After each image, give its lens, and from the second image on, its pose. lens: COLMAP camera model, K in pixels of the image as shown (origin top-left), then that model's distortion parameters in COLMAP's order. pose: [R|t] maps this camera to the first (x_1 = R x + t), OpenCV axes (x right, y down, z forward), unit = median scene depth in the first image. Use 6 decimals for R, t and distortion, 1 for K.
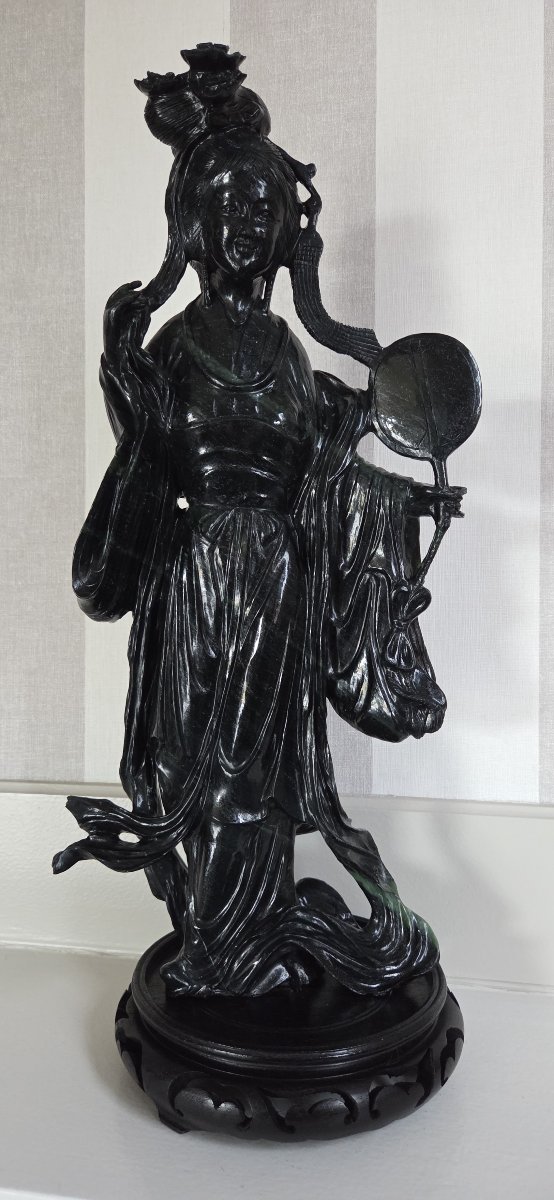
lens RADIAL K [[752.0, 0, 271.5], [0, 752.0, 618.8], [0, 0, 1]] dist [0.003066, -0.023761]
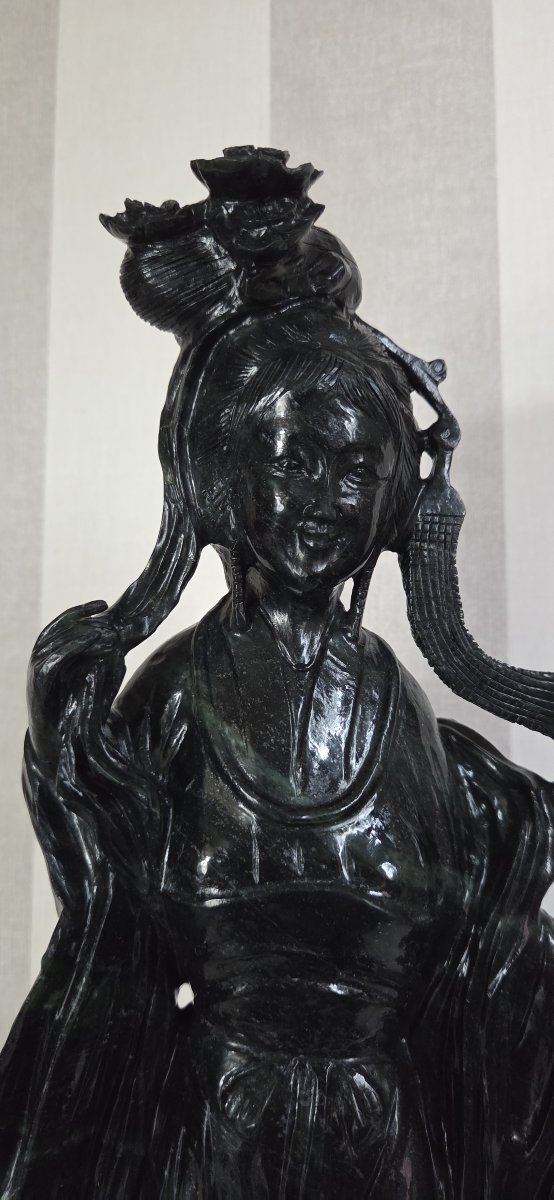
lens RADIAL K [[752.0, 0, 279.5], [0, 752.0, 594.6], [0, 0, 1]] dist [0.003066, -0.023761]
pose [[0.999976, -0.001280, -0.006860, -0.054005], [0.000457, 0.992933, -0.118679, -0.373856], [0.006964, 0.118673, 0.992909, 0.485957]]
